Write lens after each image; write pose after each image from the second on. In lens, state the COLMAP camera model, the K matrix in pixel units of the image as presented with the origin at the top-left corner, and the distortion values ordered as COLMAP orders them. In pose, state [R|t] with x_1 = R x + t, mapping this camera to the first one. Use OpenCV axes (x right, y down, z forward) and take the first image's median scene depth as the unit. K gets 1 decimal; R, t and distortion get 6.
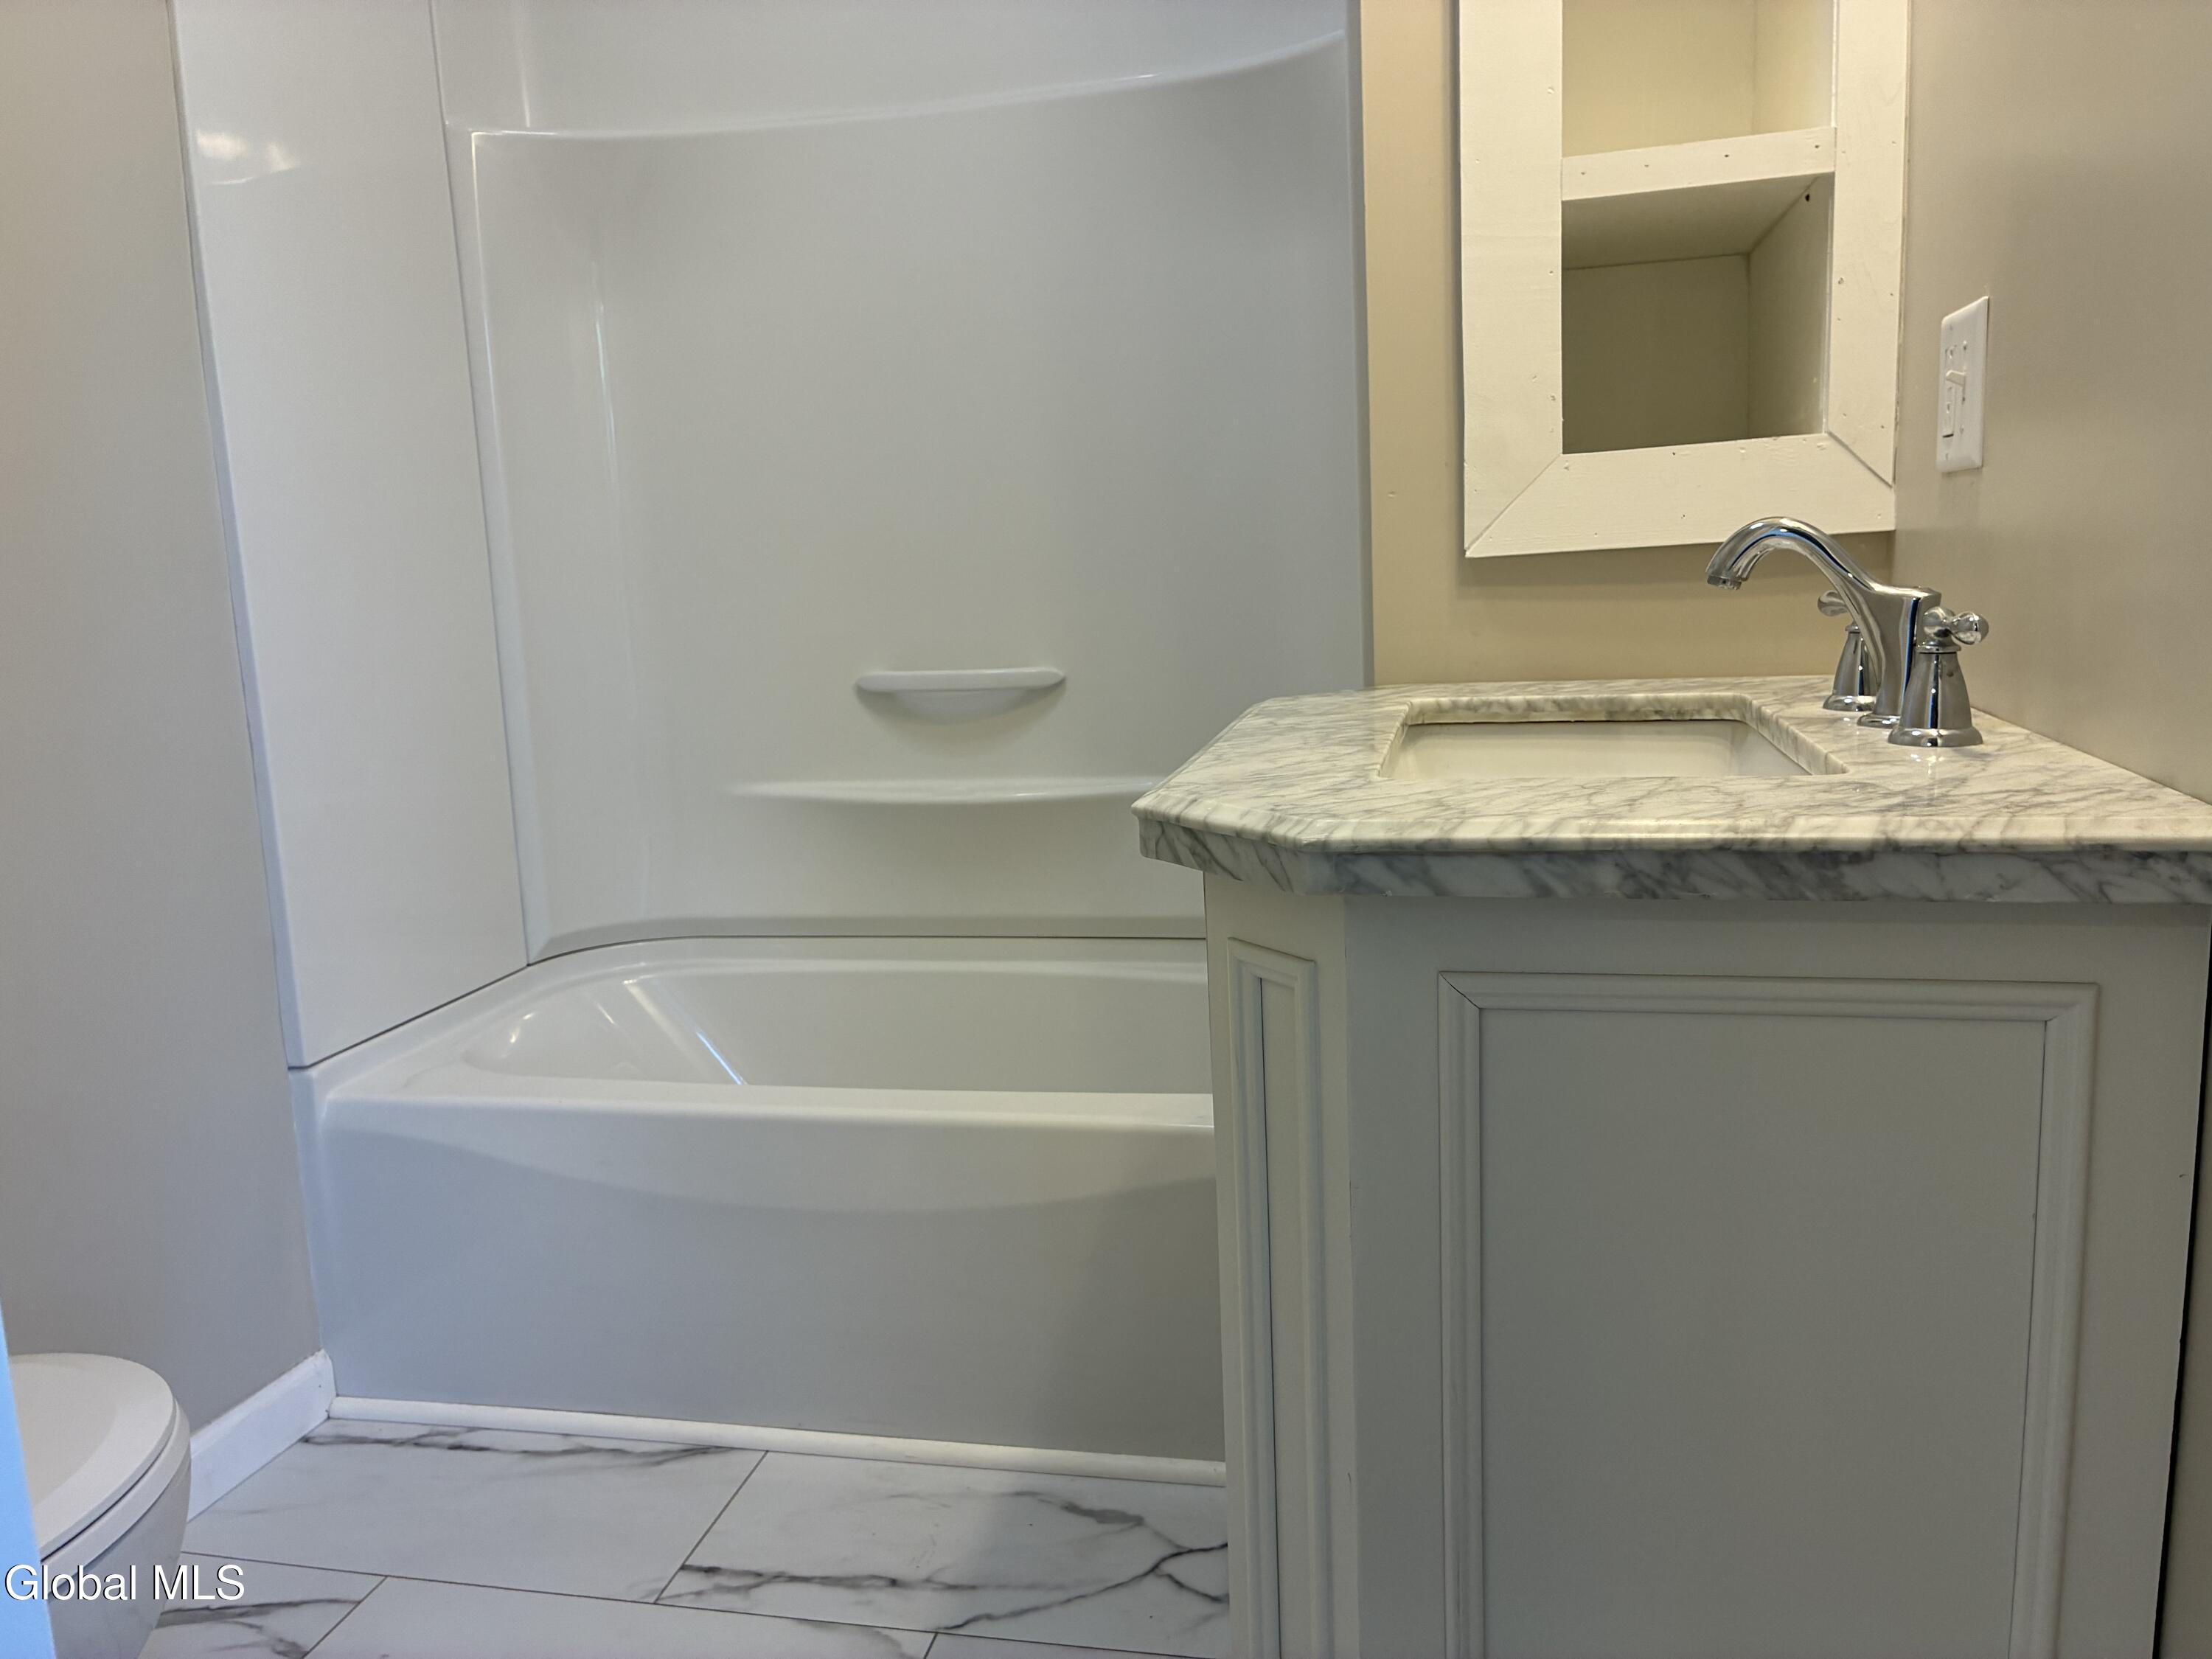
lens RADIAL K [[1661.1, 0, 1104.3], [0, 1661.1, 827.6], [0, 0, 1]] dist [0.108301, -0.000845]
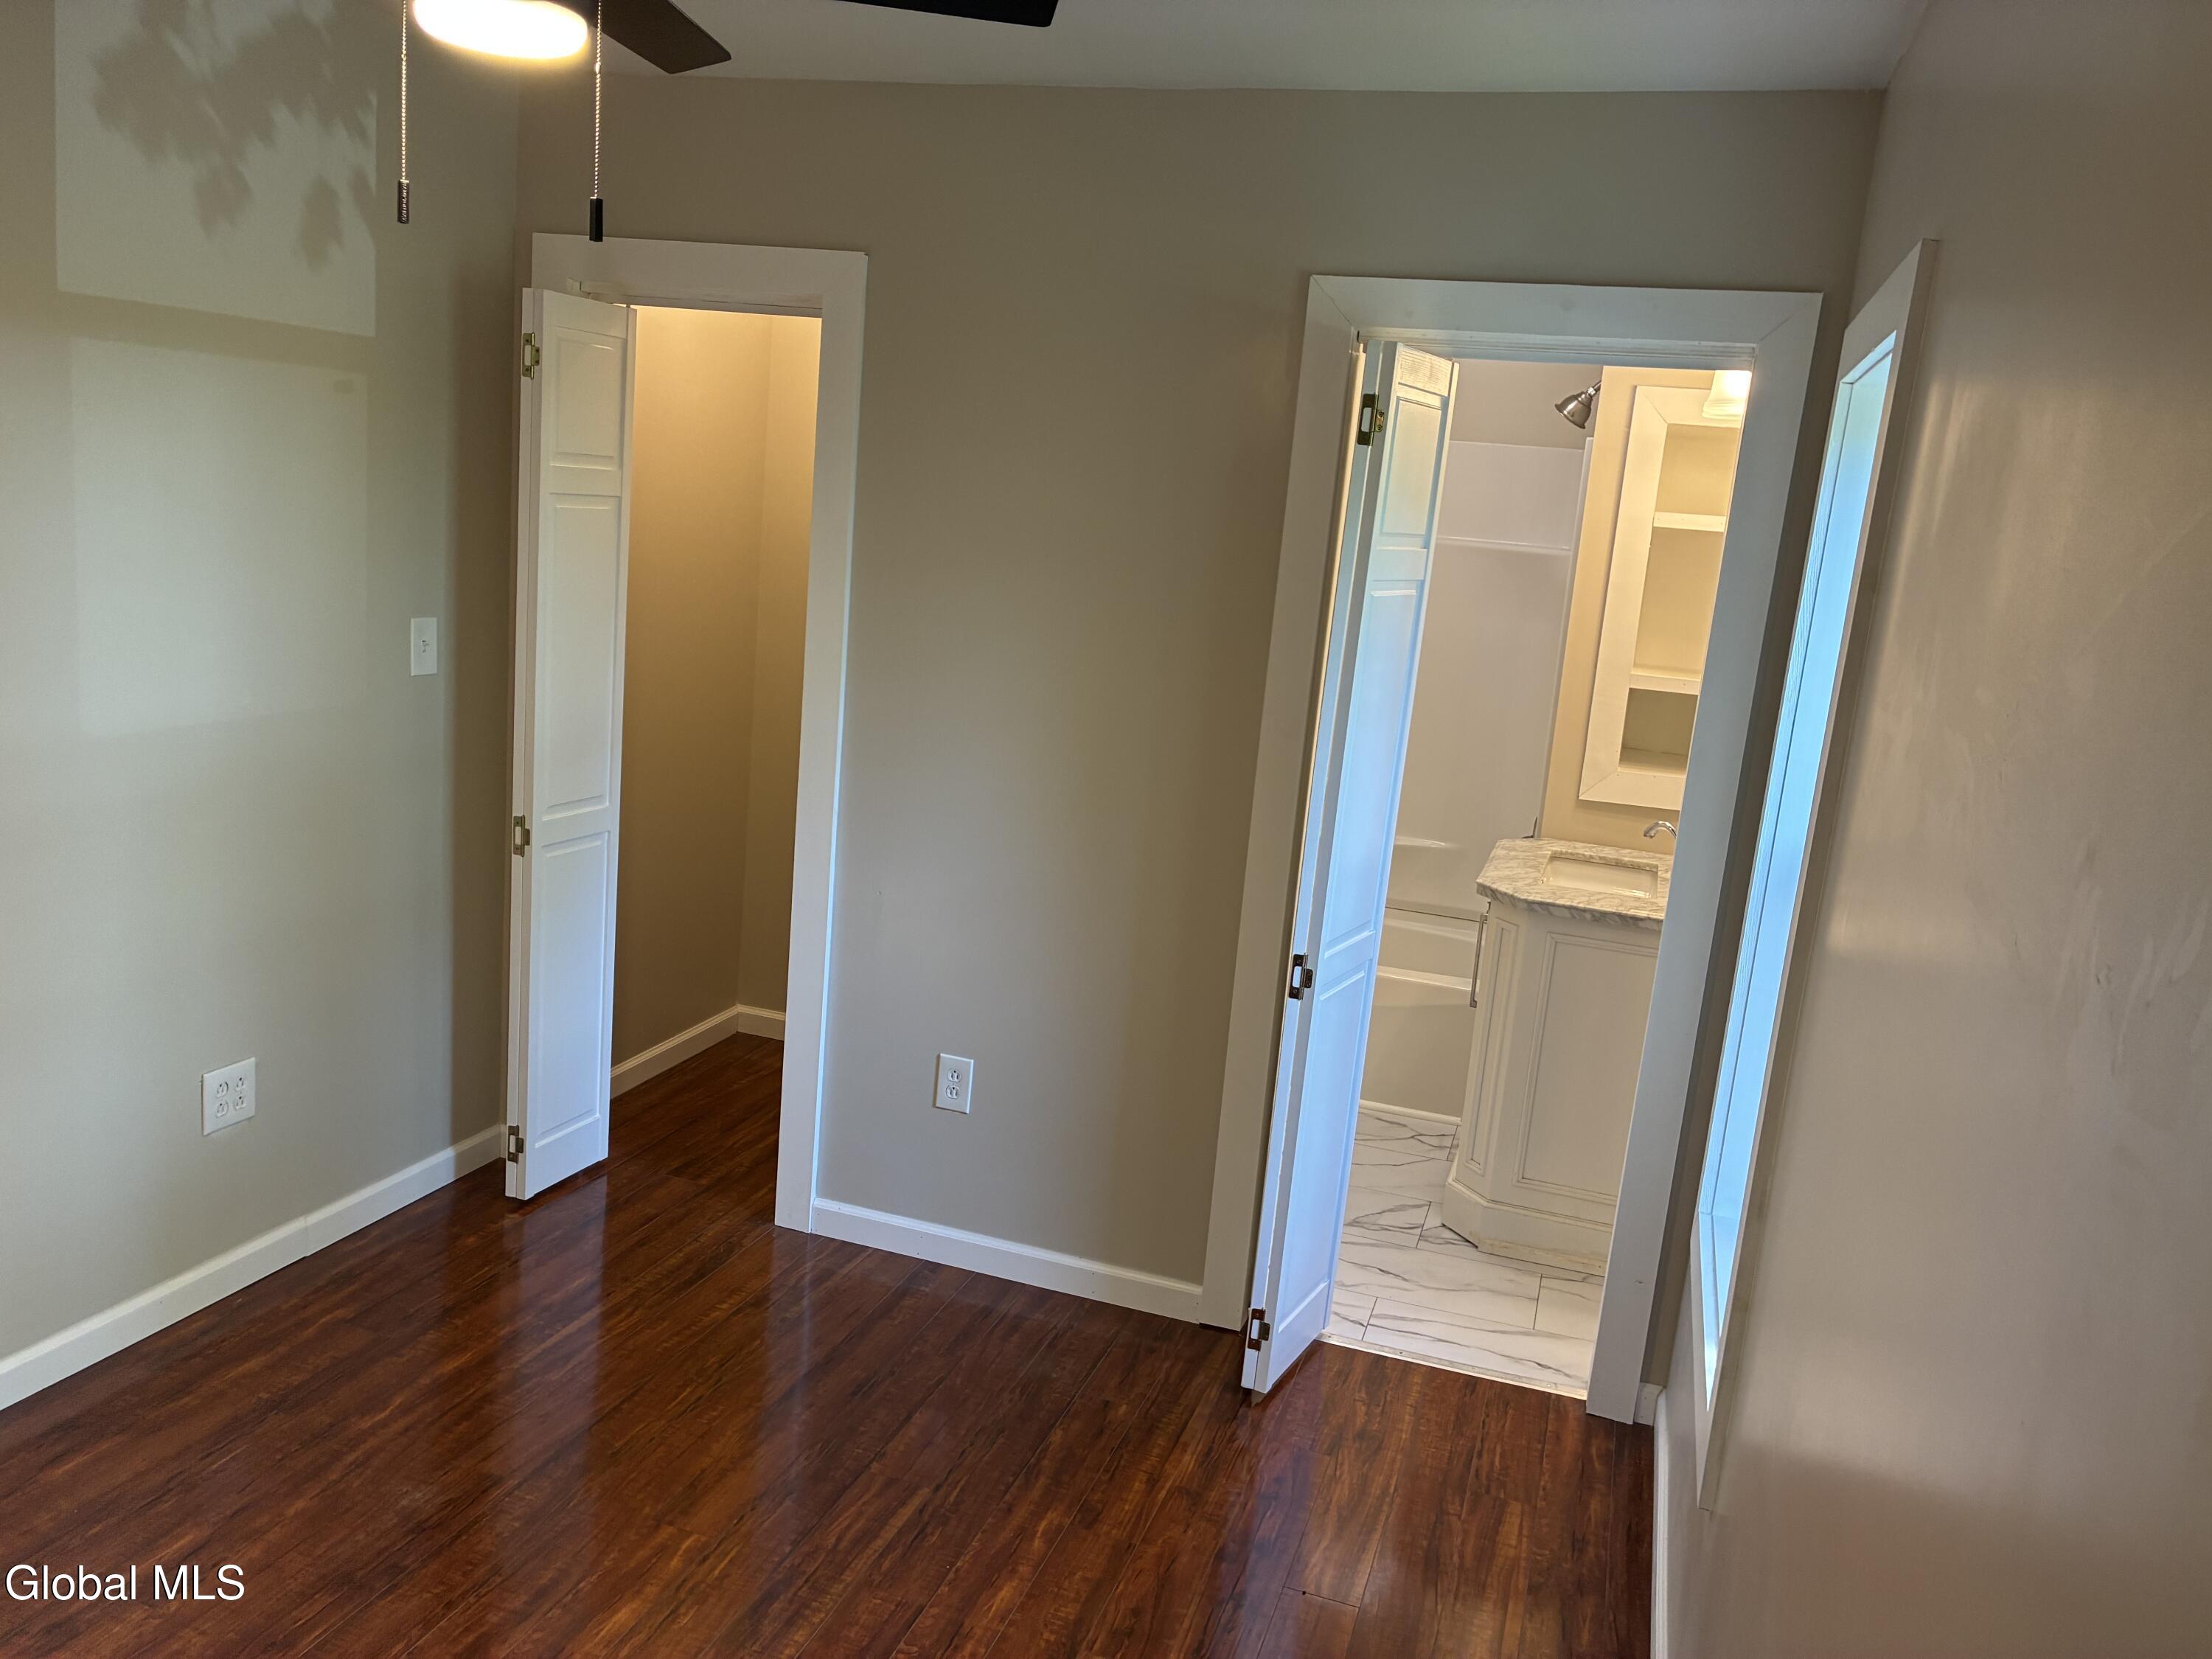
lens RADIAL K [[1679.2, 0, 1107.2], [0, 1679.2, 840.7], [0, 0, 1]] dist [0.015532, -0.004601]
pose [[0.987523, 0.141048, -0.070026, -0.481478], [-0.138572, 0.989581, 0.039071, -0.117512], [0.074807, -0.028880, 0.996780, -2.512349]]
